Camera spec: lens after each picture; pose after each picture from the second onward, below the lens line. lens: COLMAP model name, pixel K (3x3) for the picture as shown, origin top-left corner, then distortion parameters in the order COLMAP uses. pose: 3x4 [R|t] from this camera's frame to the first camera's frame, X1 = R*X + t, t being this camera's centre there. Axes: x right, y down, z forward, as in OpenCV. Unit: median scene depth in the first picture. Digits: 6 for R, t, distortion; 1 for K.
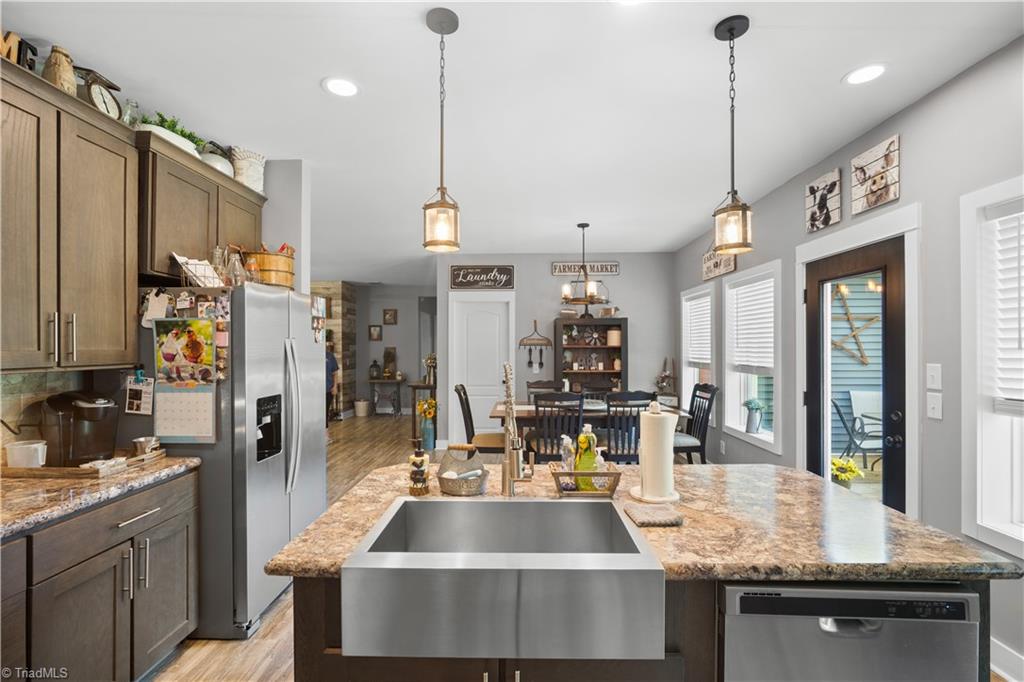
lens RADIAL K [[456.9, 0, 509.2], [0, 456.9, 341.5], [0, 0, 1]] dist [-0.014238, 0.001531]
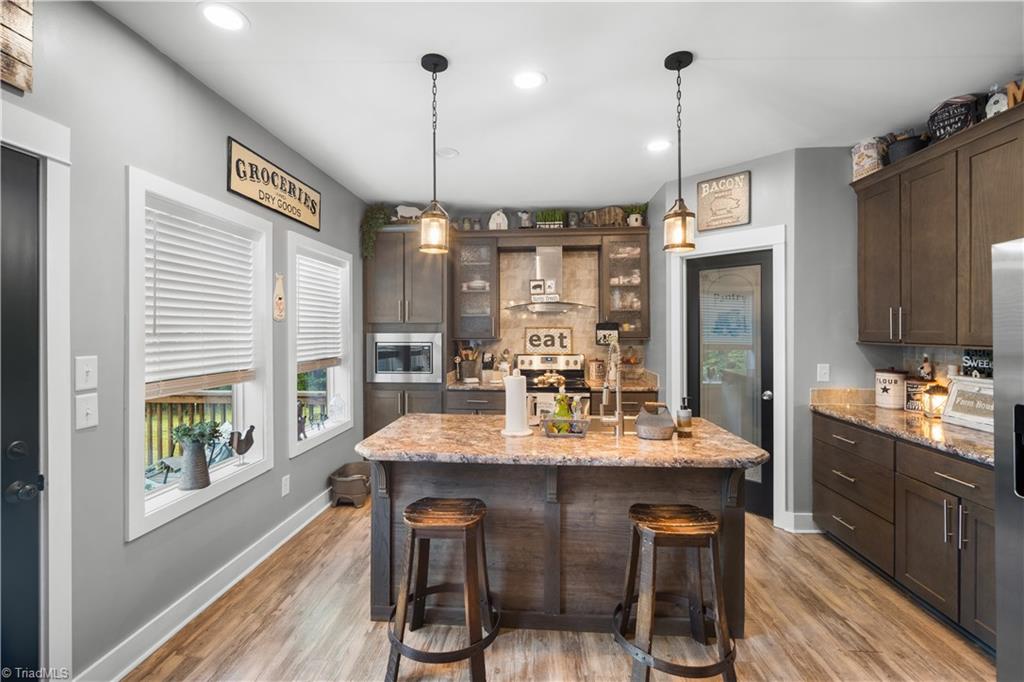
lens RADIAL K [[456.9, 0, 521.2], [0, 456.9, 328.3], [0, 0, 1]] dist [-0.014238, 0.001531]
pose [[-0.999762, 0.004923, 0.021248, 0.073102], [0.004685, 0.999926, -0.011209, 0.005833], [-0.021302, -0.011107, -0.999711, 0.662935]]
